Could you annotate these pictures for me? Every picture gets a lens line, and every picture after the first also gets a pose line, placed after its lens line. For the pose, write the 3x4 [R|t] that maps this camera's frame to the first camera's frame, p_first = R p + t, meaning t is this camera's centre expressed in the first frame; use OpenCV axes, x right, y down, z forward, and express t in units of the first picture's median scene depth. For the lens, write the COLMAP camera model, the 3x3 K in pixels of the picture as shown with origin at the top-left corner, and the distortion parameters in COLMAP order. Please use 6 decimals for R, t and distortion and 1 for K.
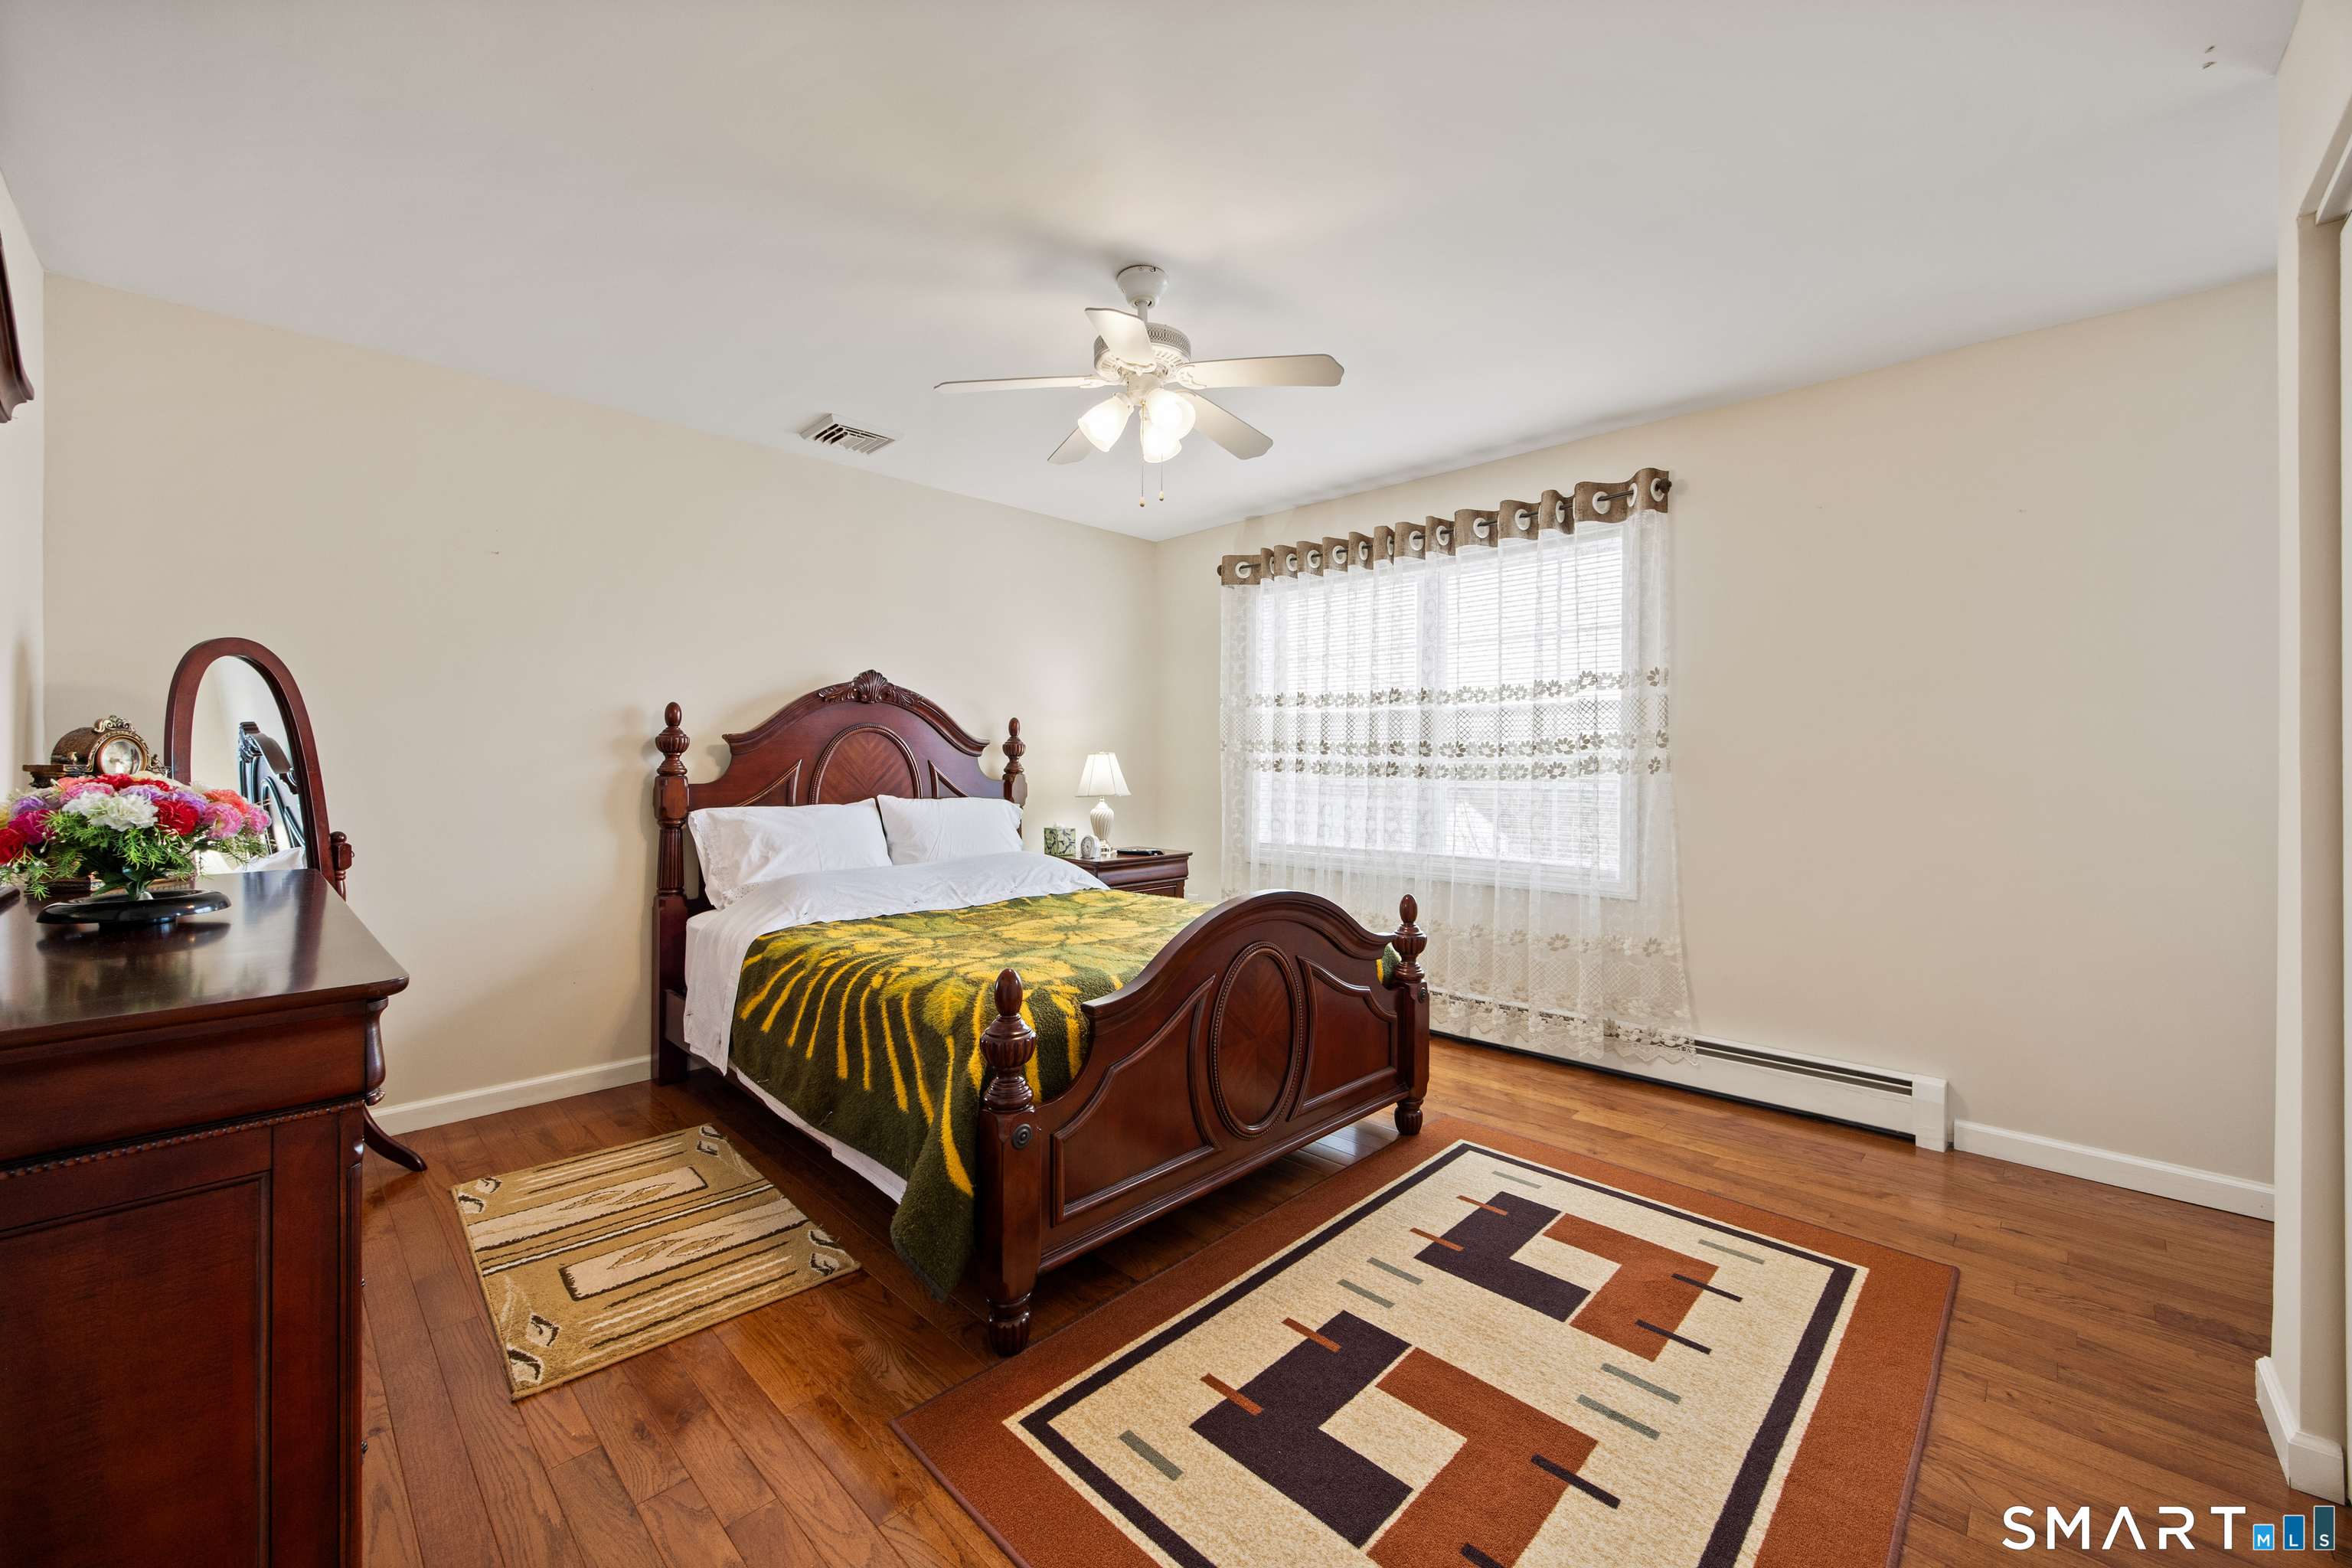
lens RADIAL K [[926.2, 0, 1183.4], [0, 926.2, 766.5], [0, 0, 1]] dist [-0.000869, -0.000044]
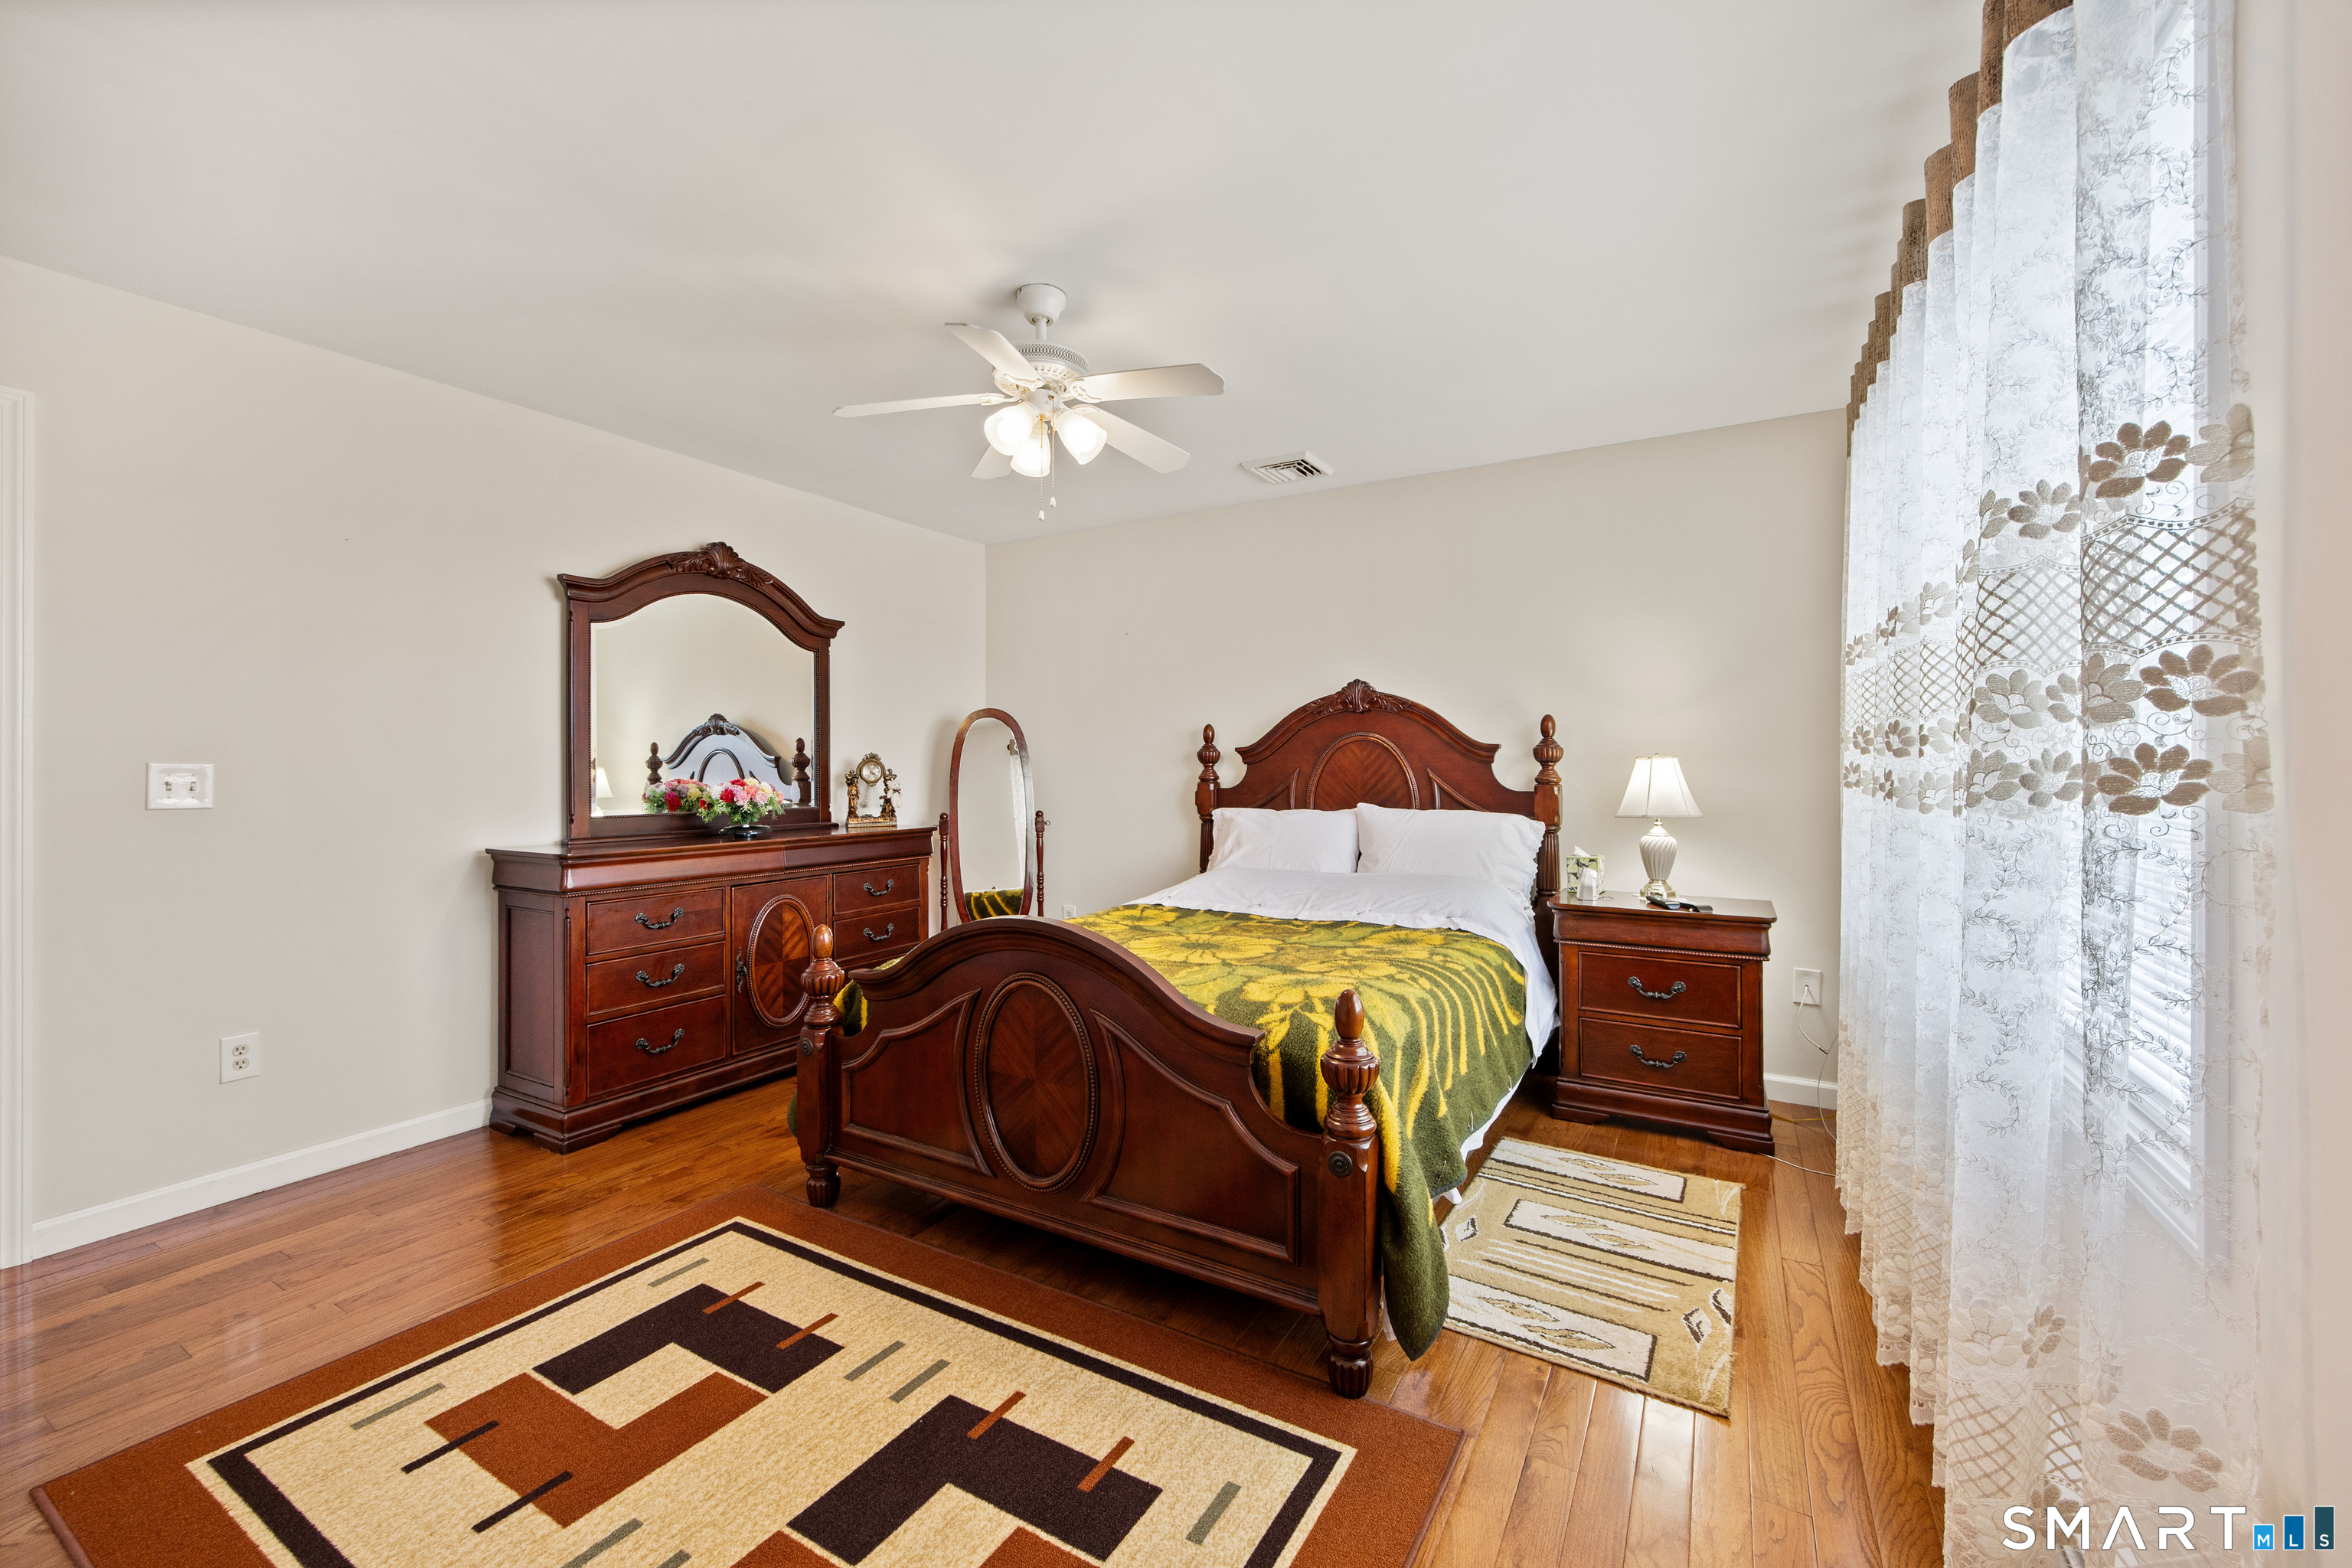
lens RADIAL K [[926.2, 0, 1183.4], [0, 926.2, 766.5], [0, 0, 1]] dist [-0.000869, -0.000044]
pose [[0.240673, 0.005646, -0.970590, 0.569587], [0.004340, 0.999967, 0.006893, -0.015711], [0.970597, -0.005871, 0.240640, 0.526486]]
